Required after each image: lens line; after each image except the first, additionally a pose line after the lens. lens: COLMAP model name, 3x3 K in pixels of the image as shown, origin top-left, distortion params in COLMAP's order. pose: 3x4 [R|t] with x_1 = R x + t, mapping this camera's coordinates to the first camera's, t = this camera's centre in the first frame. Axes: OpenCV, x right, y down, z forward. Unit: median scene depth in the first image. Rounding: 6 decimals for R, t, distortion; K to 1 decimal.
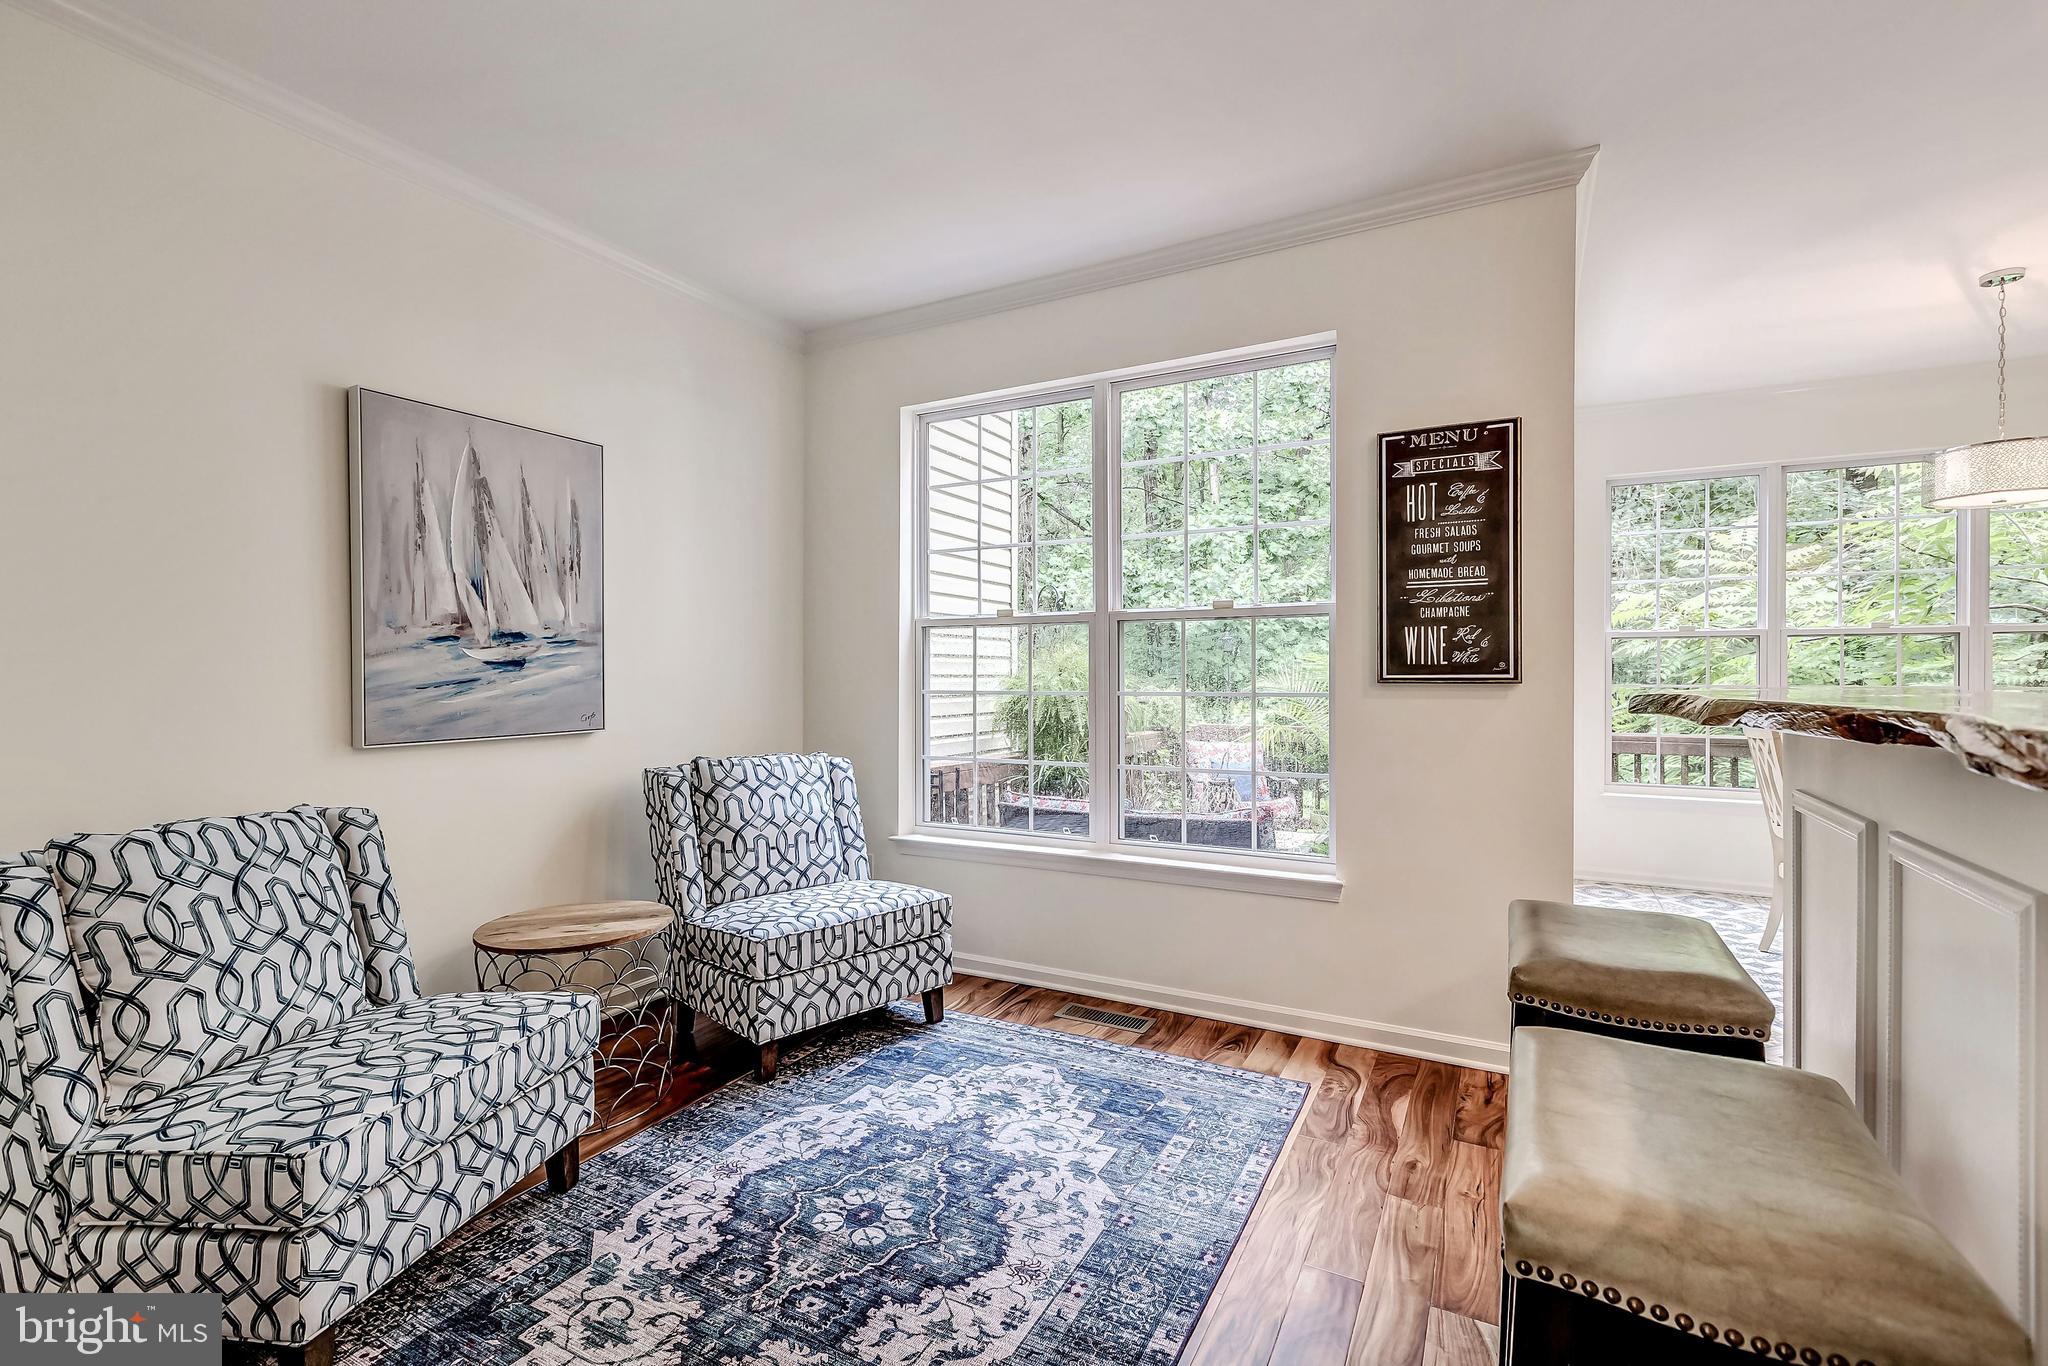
lens RADIAL K [[906.6, 0, 1027.8], [0, 906.6, 675.0], [0, 0, 1]] dist [0.002121, 0.000012]
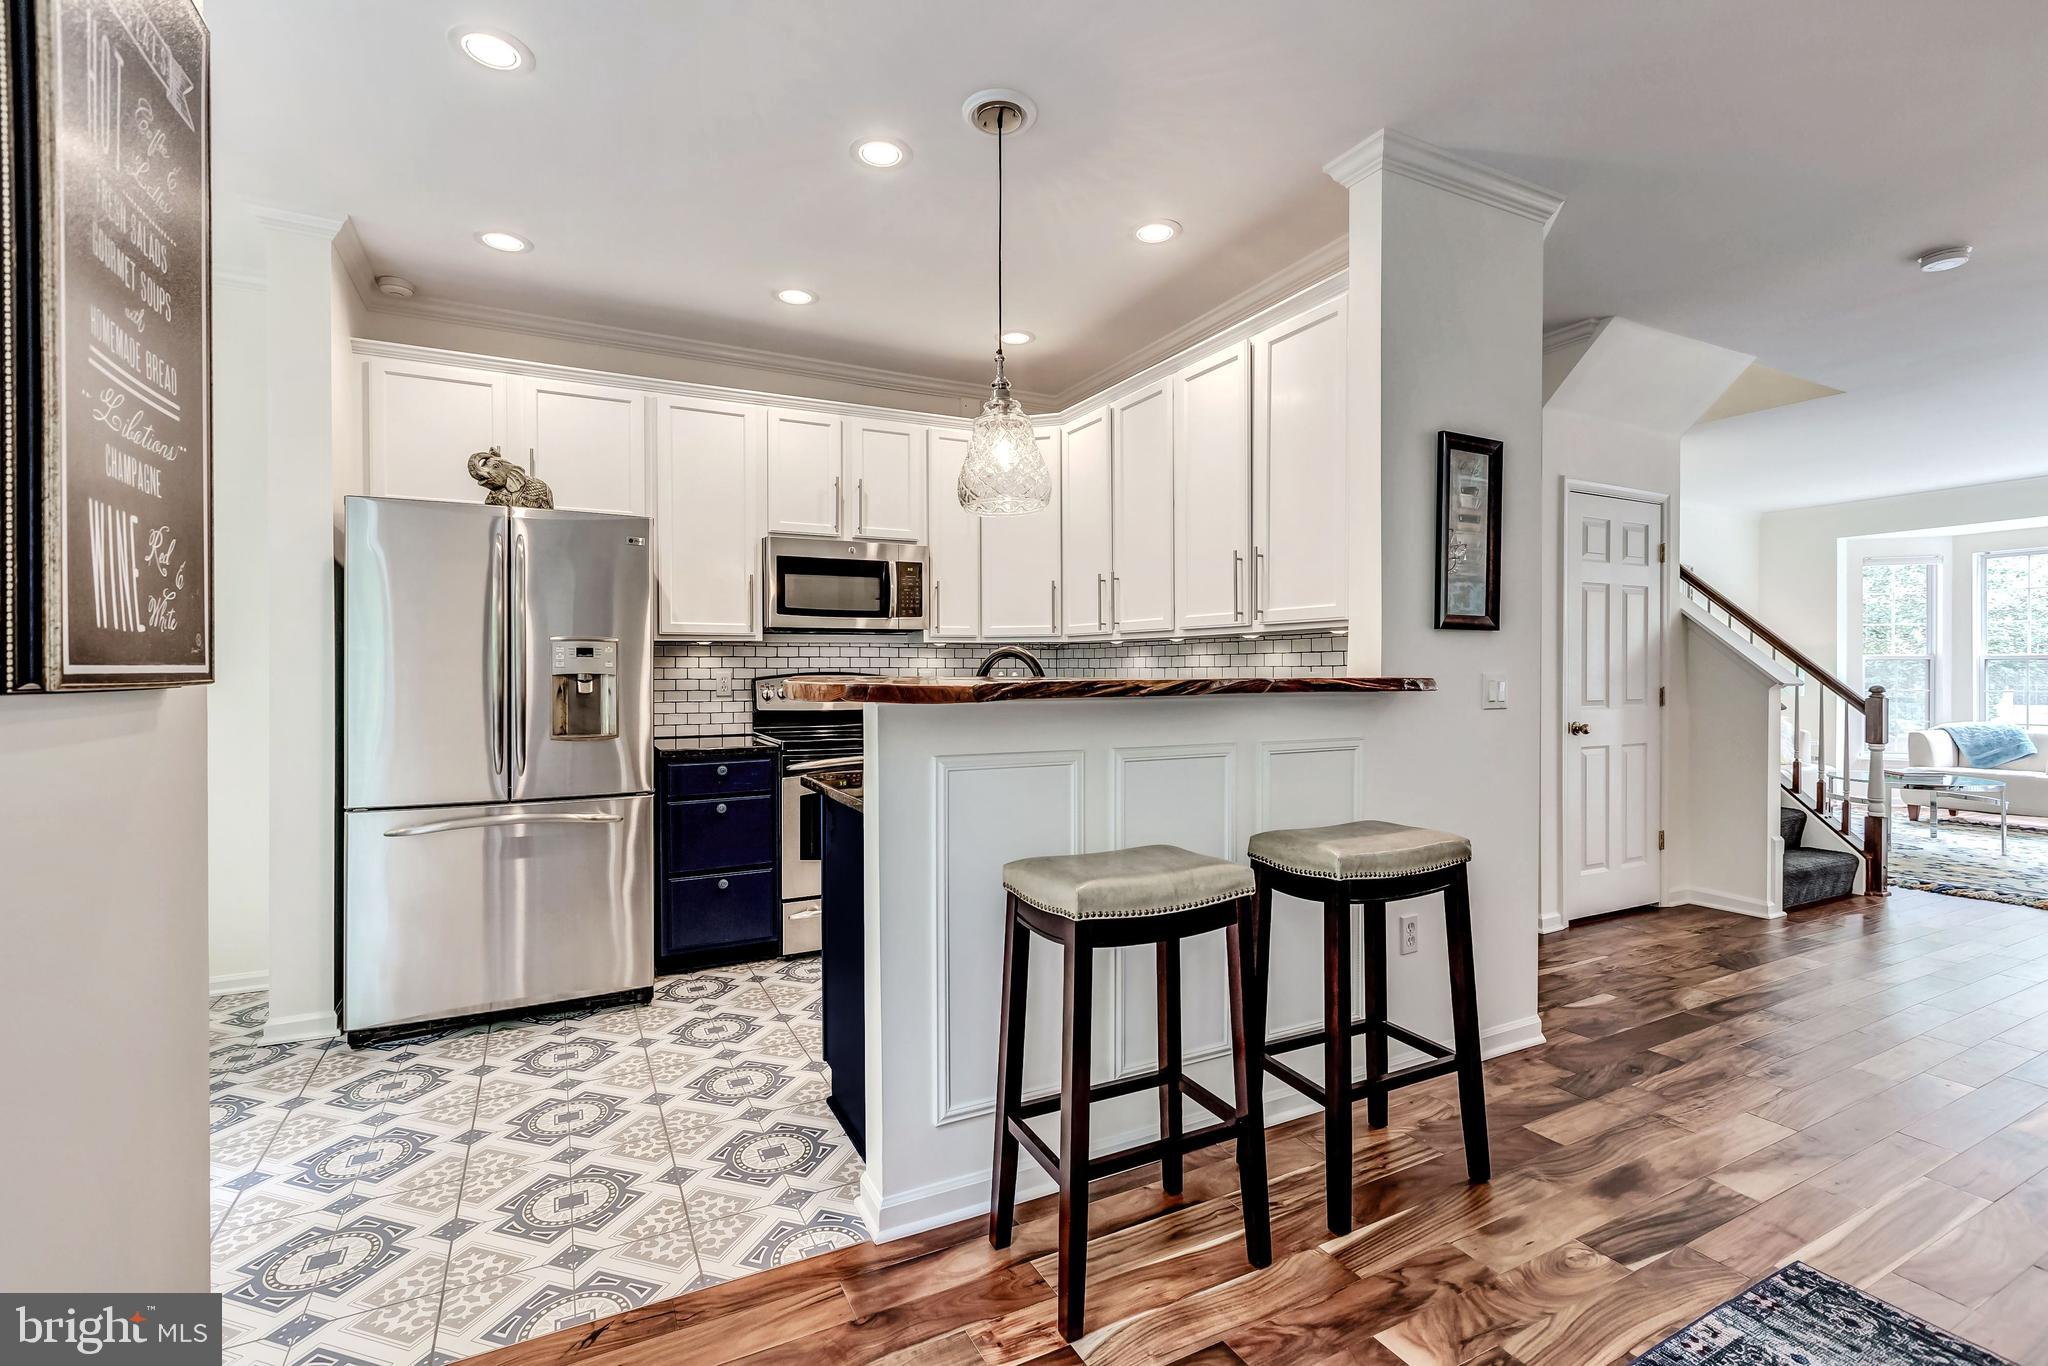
lens RADIAL K [[906.6, 0, 1027.8], [0, 906.6, 675.0], [0, 0, 1]] dist [0.002121, 0.000012]
pose [[-0.826003, -0.001066, 0.563664, 0.010174], [0.002724, 0.999979, 0.005883, 0.002398], [-0.563659, 0.006395, -0.825983, 1.094398]]
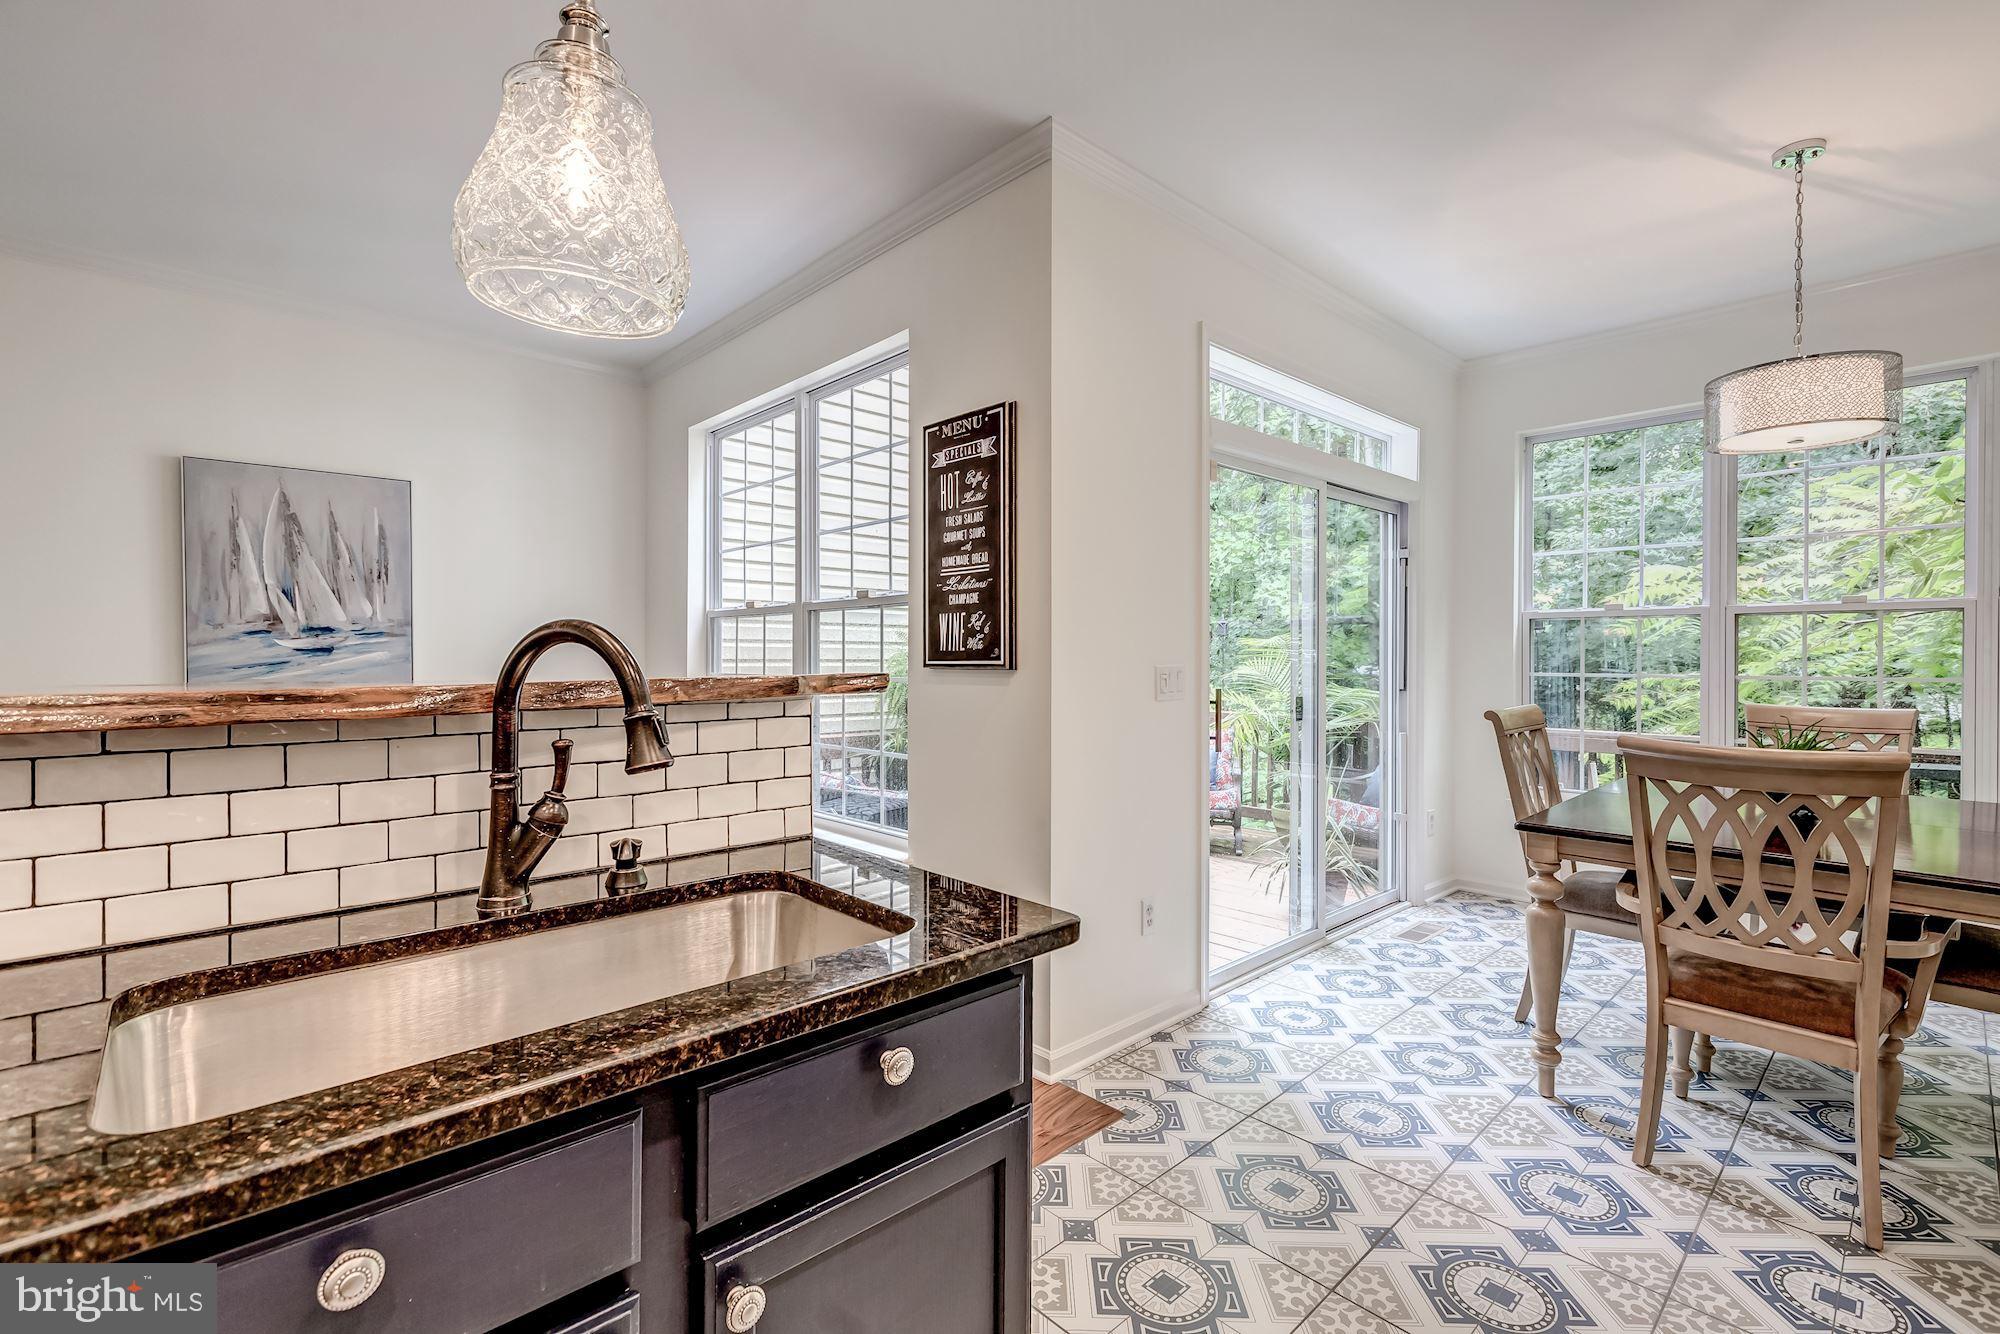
lens RADIAL K [[885.4, 0, 1003.8], [0, 885.4, 659.2], [0, 0, 1]] dist [0.002121, 0.000012]
pose [[0.949239, 0.002719, -0.314545, 0.816052], [-0.002211, 0.999996, 0.001970, -0.004204], [0.314549, -0.001175, 0.949240, 0.078385]]
